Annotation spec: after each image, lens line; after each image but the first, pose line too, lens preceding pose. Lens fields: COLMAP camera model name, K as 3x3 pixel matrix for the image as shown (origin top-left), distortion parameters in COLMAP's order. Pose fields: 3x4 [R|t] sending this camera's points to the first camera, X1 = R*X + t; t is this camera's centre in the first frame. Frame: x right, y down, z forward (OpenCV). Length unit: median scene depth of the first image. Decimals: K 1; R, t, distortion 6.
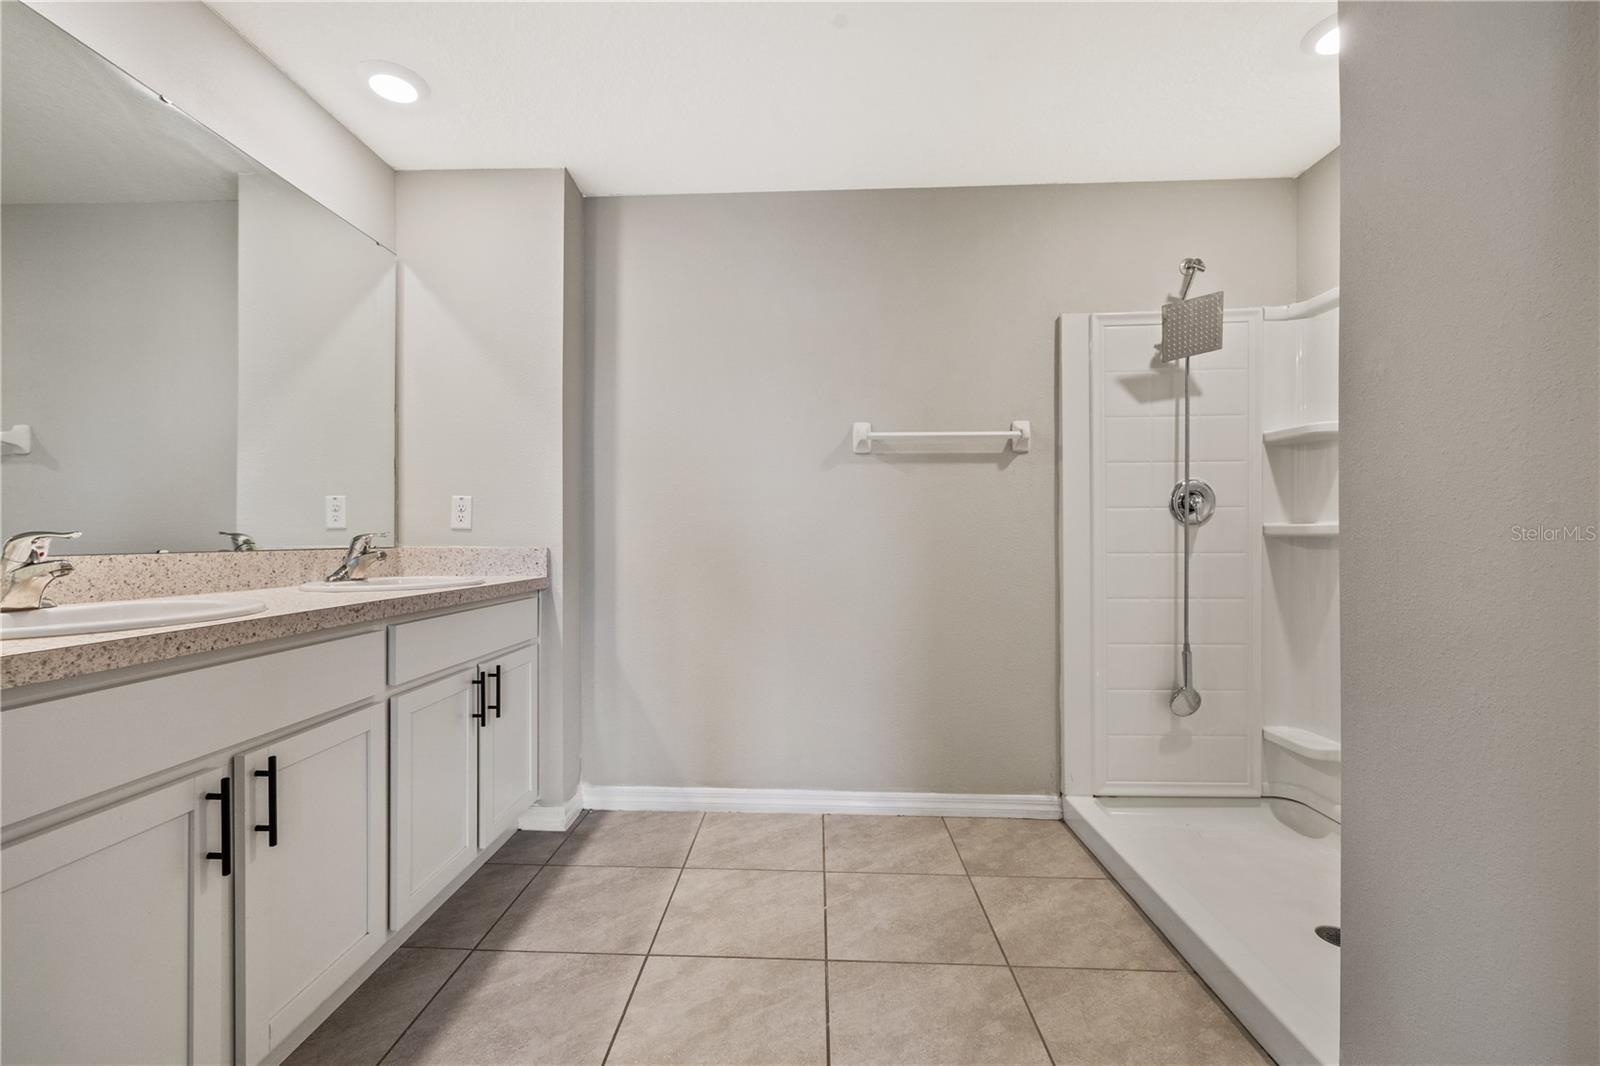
lens RADIAL K [[679.2, 0, 788.9], [0, 679.2, 534.4], [0, 0, 1]] dist [0.003063, 0.000337]
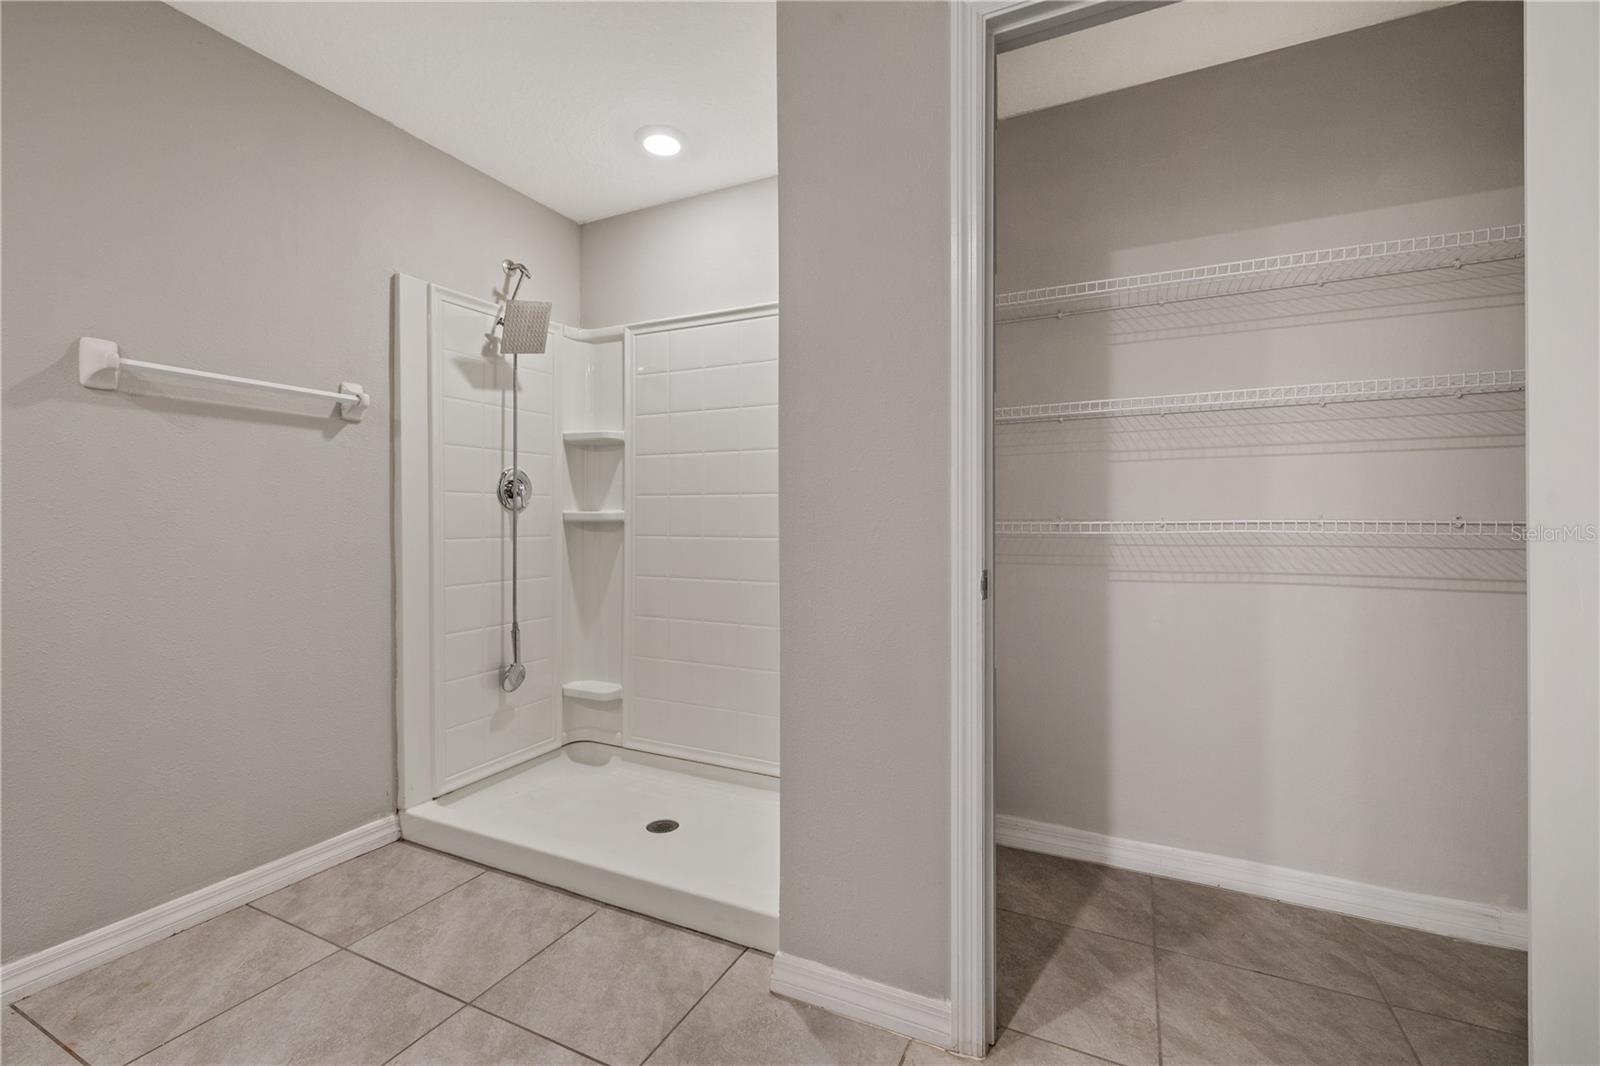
lens RADIAL K [[685.1, 0, 796.6], [0, 685.1, 519.1], [0, 0, 1]] dist [-0.000888, -0.000358]
pose [[0.405174, 0.005108, 0.914225, -0.213190], [-0.003976, 0.999985, -0.003825, 0.001106], [-0.914231, -0.002085, 0.405188, 0.161289]]
